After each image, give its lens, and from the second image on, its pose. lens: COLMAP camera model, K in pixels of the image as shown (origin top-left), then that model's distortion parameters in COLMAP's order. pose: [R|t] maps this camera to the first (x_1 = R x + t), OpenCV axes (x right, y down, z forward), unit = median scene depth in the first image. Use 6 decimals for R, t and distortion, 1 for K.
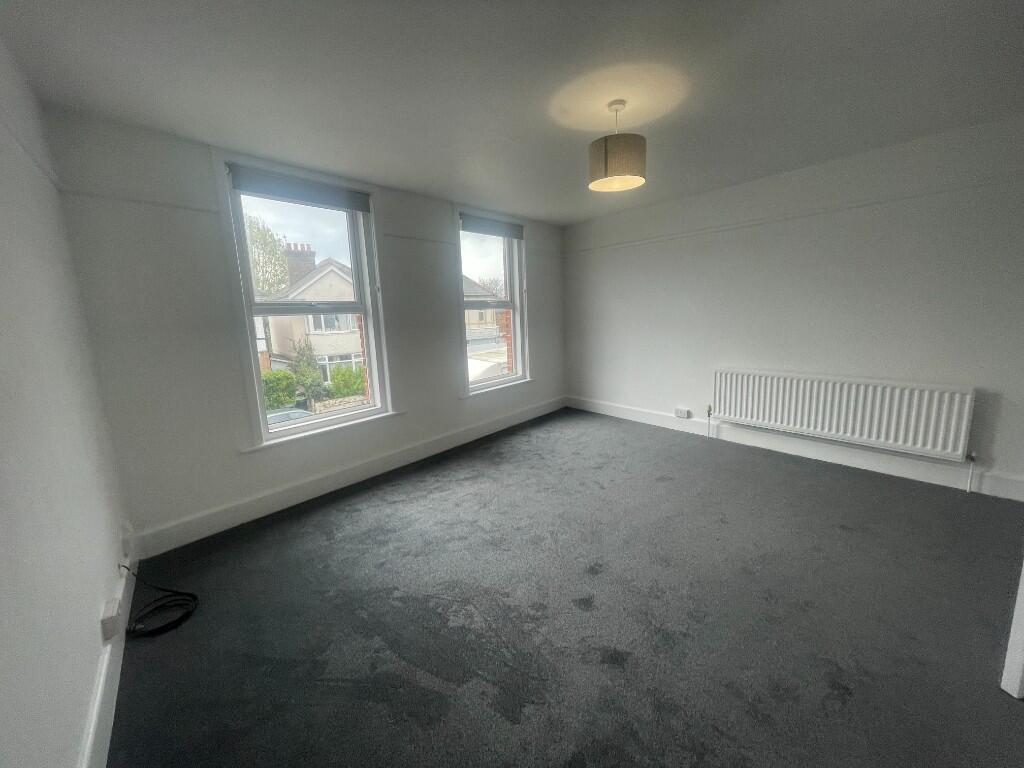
lens RADIAL K [[410.8, 0, 509.7], [0, 410.8, 380.6], [0, 0, 1]] dist [0.000625, -0.002758]
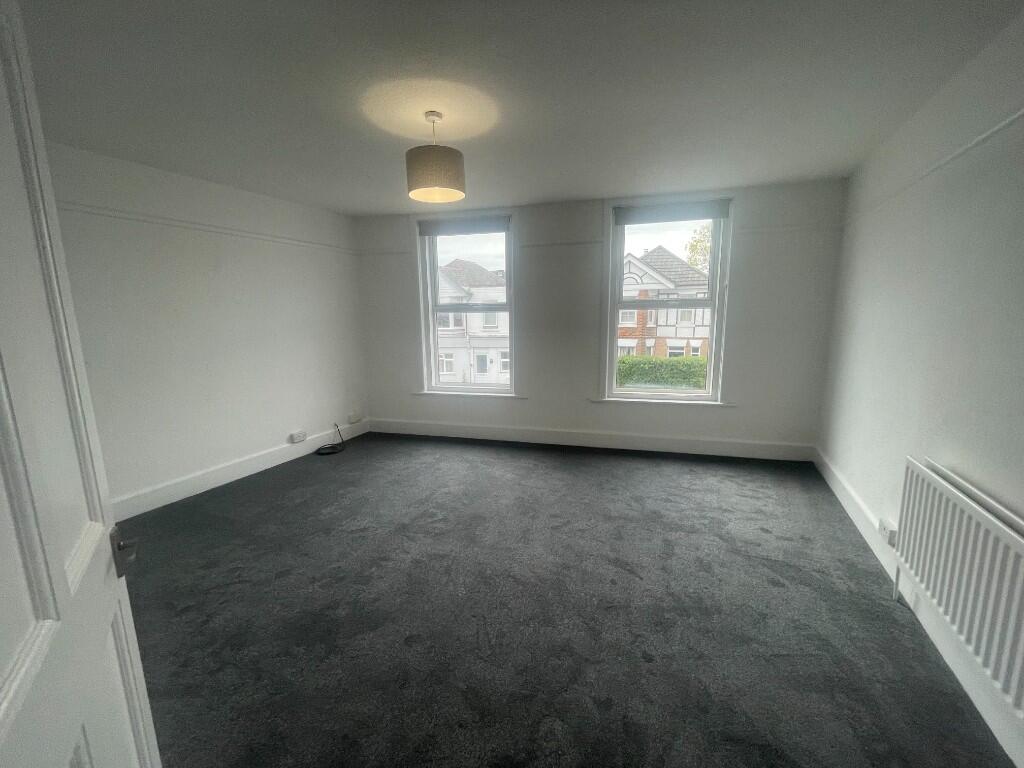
lens RADIAL K [[410.8, 0, 509.7], [0, 410.8, 380.6], [0, 0, 1]] dist [0.000625, -0.002758]
pose [[0.430622, 0.179432, -0.884516, 0.772522], [-0.152005, 0.980457, 0.124892, -0.113790], [0.889640, 0.080669, 0.449481, 0.446532]]
